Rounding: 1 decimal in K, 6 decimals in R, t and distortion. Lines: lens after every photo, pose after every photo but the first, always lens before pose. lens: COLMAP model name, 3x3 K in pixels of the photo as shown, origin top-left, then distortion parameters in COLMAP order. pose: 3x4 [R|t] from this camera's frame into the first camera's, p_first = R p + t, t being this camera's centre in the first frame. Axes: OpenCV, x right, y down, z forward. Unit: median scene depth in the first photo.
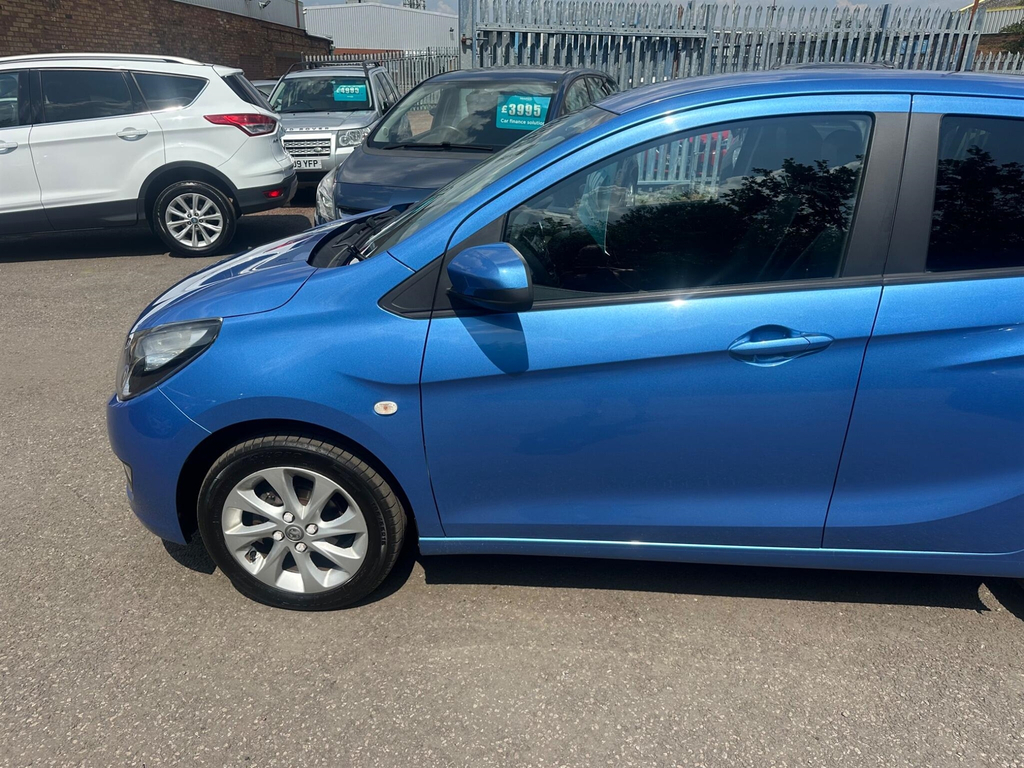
lens RADIAL K [[729.3, 0, 510.8], [0, 729.3, 394.2], [0, 0, 1]] dist [0.018083, -0.023457]
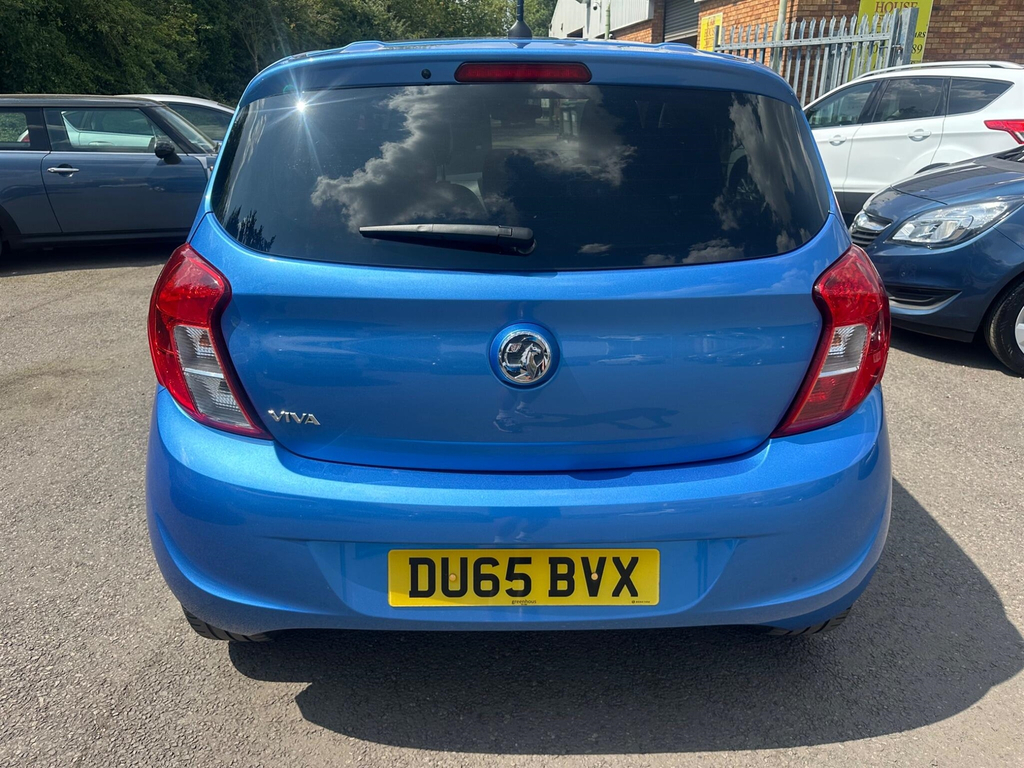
lens RADIAL K [[729.3, 0, 514.5], [0, 729.3, 389.1], [0, 0, 1]] dist [0.018083, -0.023457]
pose [[0.086482, 0.356457, -0.930301, 0.622985], [-0.386162, 0.872790, 0.298523, -0.128410], [0.918368, 0.333430, 0.213131, 0.369811]]
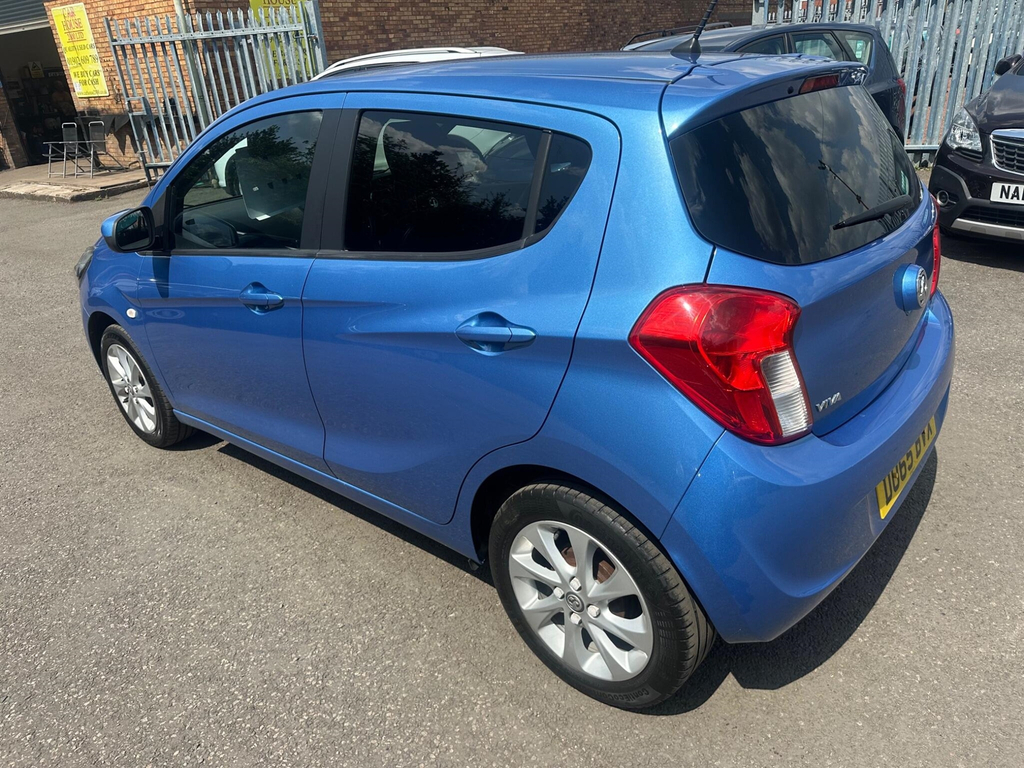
lens RADIAL K [[729.3, 0, 512.4], [0, 729.3, 380.2], [0, 0, 1]] dist [0.018083, -0.023457]
pose [[0.807444, 0.175569, -0.563214, 0.450299], [-0.157154, 0.984205, 0.081502, -0.030757], [0.568628, 0.022703, 0.822282, 0.065548]]
